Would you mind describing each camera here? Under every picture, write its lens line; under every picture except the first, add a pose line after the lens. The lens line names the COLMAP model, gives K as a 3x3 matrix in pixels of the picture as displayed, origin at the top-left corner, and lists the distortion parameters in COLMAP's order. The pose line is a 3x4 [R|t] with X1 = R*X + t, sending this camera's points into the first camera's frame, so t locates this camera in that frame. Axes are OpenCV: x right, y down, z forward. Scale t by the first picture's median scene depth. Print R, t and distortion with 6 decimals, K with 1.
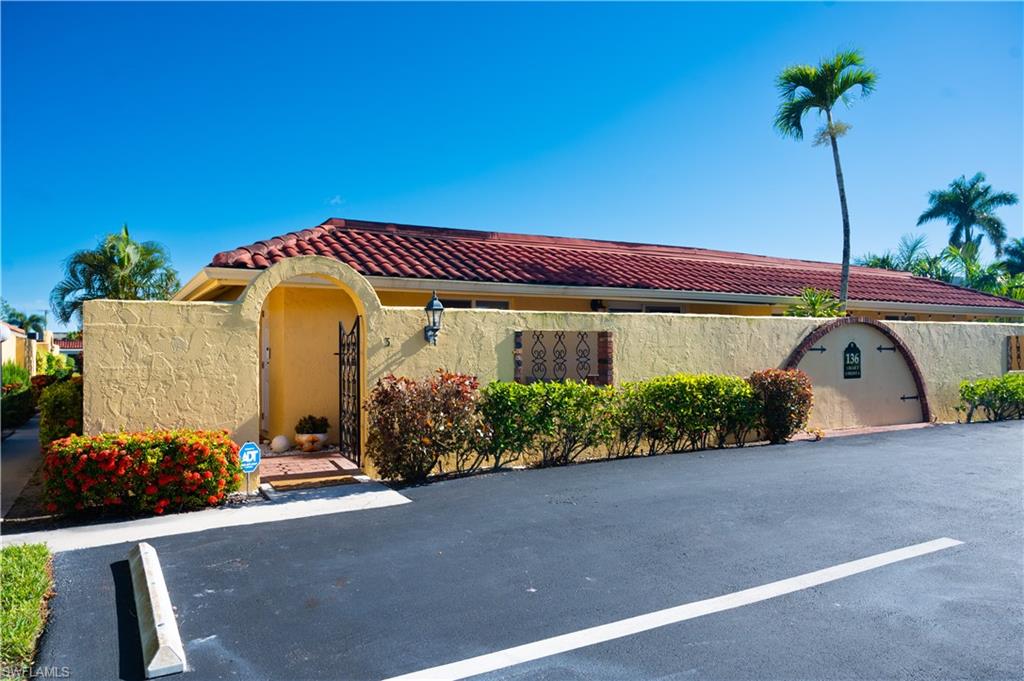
lens RADIAL K [[648.6, 0, 533.3], [0, 648.6, 339.1], [0, 0, 1]] dist [-0.001735, 0.001868]
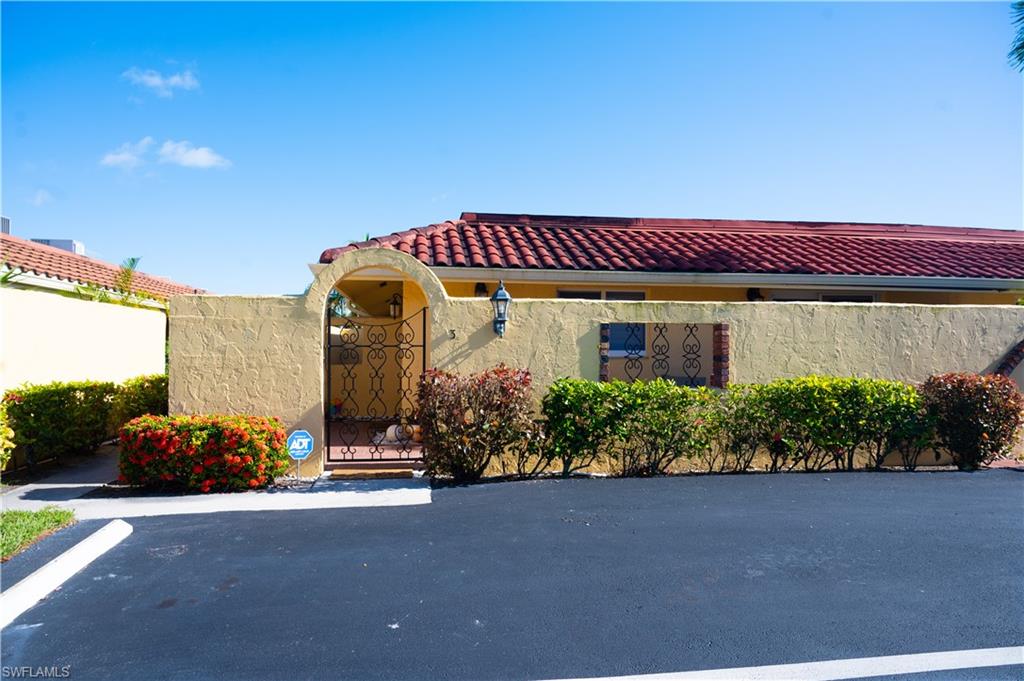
lens RADIAL K [[648.6, 0, 533.3], [0, 648.6, 339.1], [0, 0, 1]] dist [-0.001735, 0.001868]
pose [[0.934976, 0.006366, -0.354653, 0.221469], [-0.004390, 0.999970, 0.006374, 0.004934], [0.354683, -0.004403, 0.934976, 0.135756]]
